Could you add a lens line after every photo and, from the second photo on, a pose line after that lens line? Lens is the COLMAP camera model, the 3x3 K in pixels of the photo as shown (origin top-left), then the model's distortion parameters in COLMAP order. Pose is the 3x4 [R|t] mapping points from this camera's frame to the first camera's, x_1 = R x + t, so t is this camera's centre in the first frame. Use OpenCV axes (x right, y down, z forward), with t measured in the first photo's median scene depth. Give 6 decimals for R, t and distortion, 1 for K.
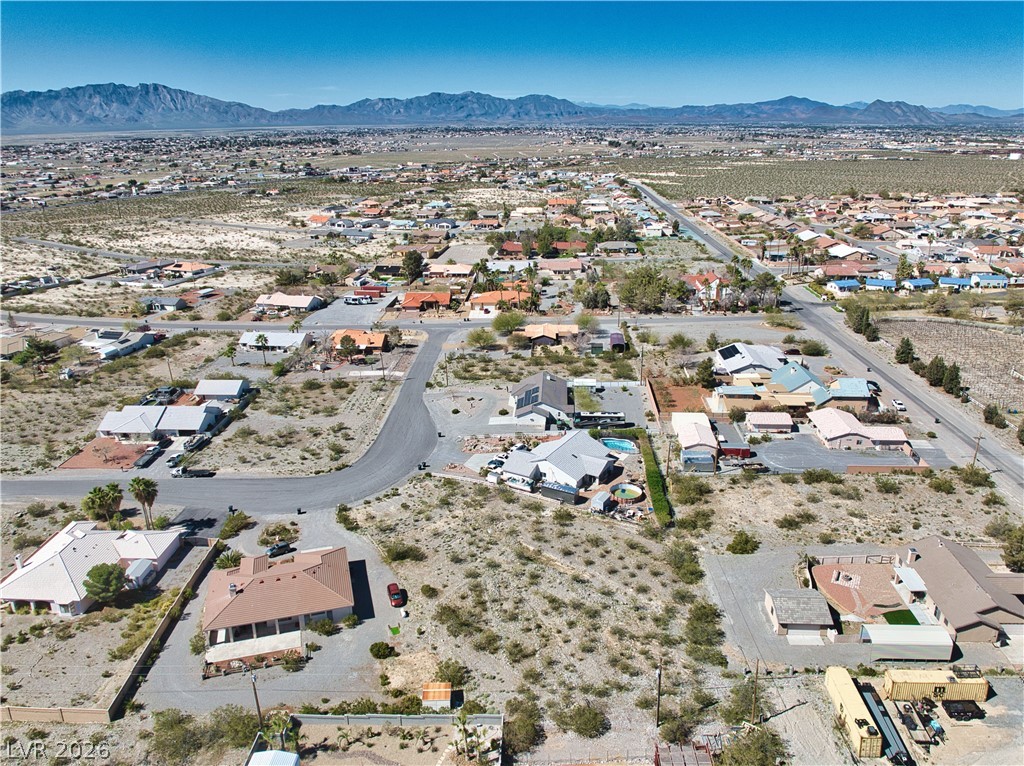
lens RADIAL K [[742.0, 0, 515.0], [0, 742.0, 399.4], [0, 0, 1]] dist [-0.031664, -0.015691]
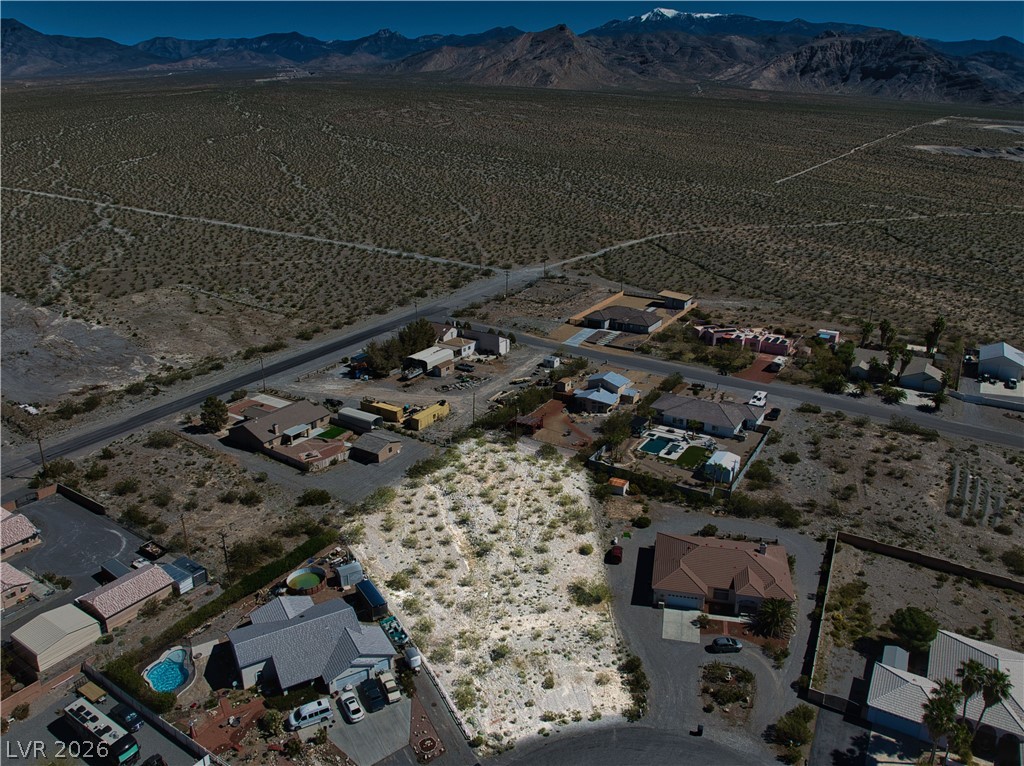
lens RADIAL K [[742.0, 0, 512.6], [0, 742.0, 376.1], [0, 0, 1]] dist [-0.031664, -0.015691]
pose [[-0.869669, -0.157882, 0.467706, -0.359353], [0.183223, 0.776549, 0.602828, -0.454299], [-0.458372, 0.609955, -0.646413, 1.162834]]
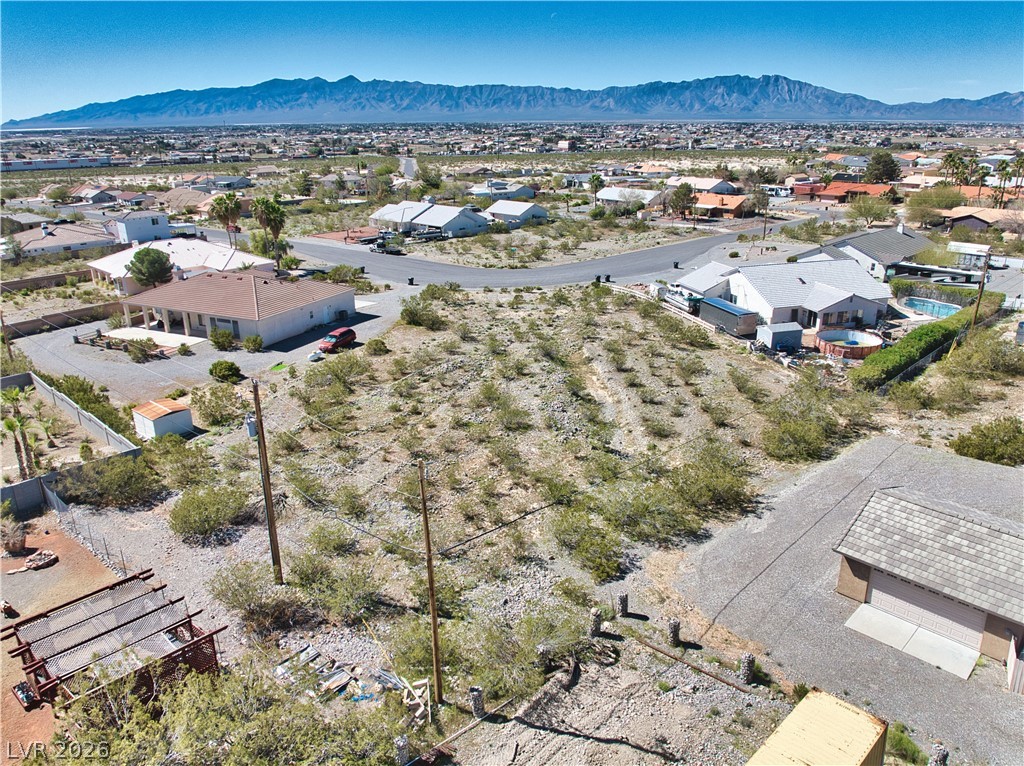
lens RADIAL K [[742.0, 0, 513.8], [0, 742.0, 415.8], [0, 0, 1]] dist [-0.031664, -0.015691]
pose [[0.740171, 0.254953, -0.622210, 0.278436], [-0.235602, 0.965004, 0.115147, 0.154791], [0.629792, 0.061365, 0.774336, 0.420613]]
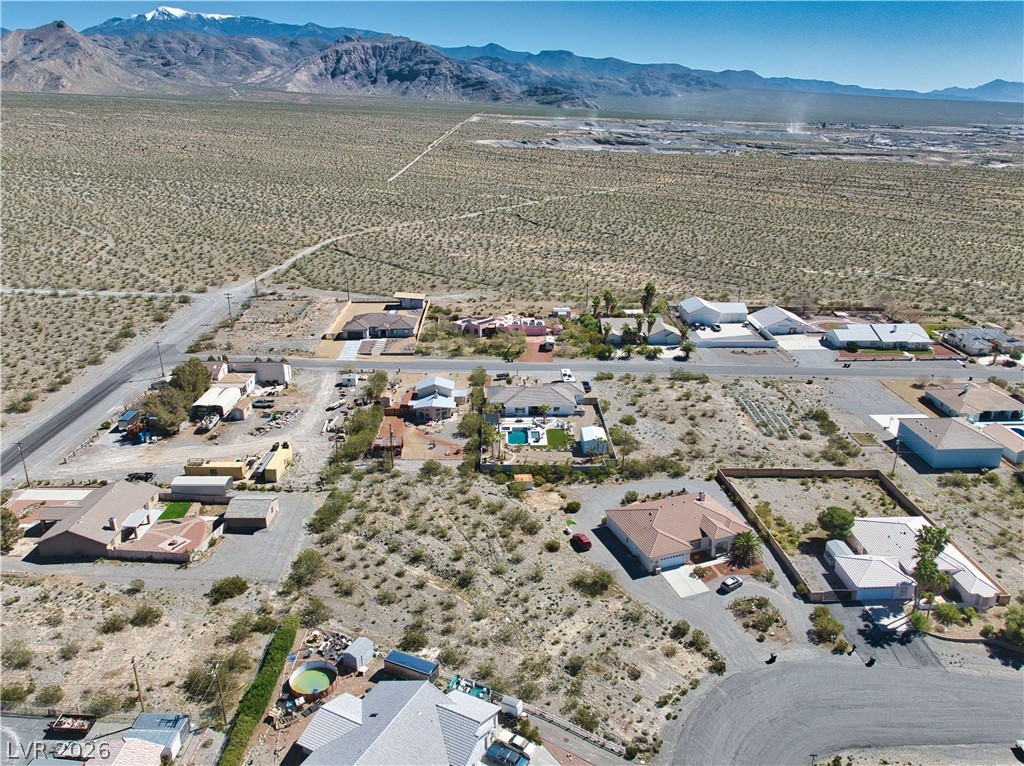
lens RADIAL K [[742.0, 0, 511.0], [0, 742.0, 388.3], [0, 0, 1]] dist [-0.031664, -0.015691]
pose [[-0.998526, 0.029839, -0.045337, -0.007267], [-0.007489, 0.751576, 0.659604, -0.470303], [0.053756, 0.658971, -0.750245, 1.210953]]
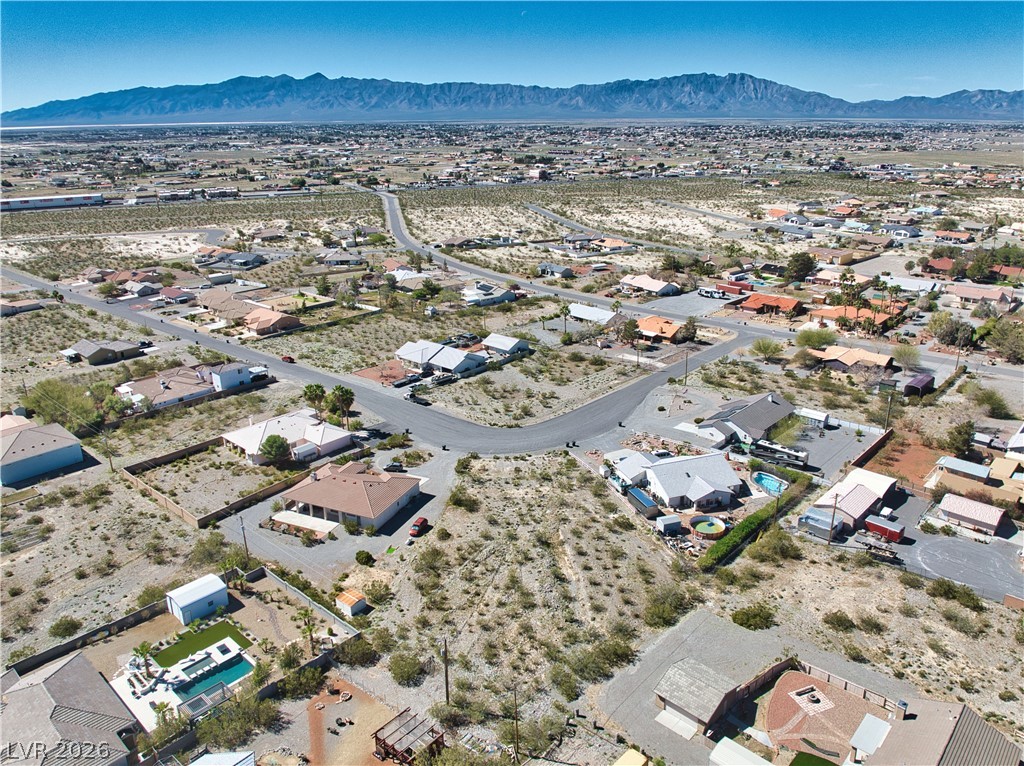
lens RADIAL K [[742.0, 0, 512.7], [0, 742.0, 392.2], [0, 0, 1]] dist [-0.031664, -0.015691]
pose [[0.764871, 0.228620, -0.602251, 0.431114], [-0.226694, 0.970629, 0.080555, -0.048087], [0.602978, 0.074912, 0.794232, 0.108649]]
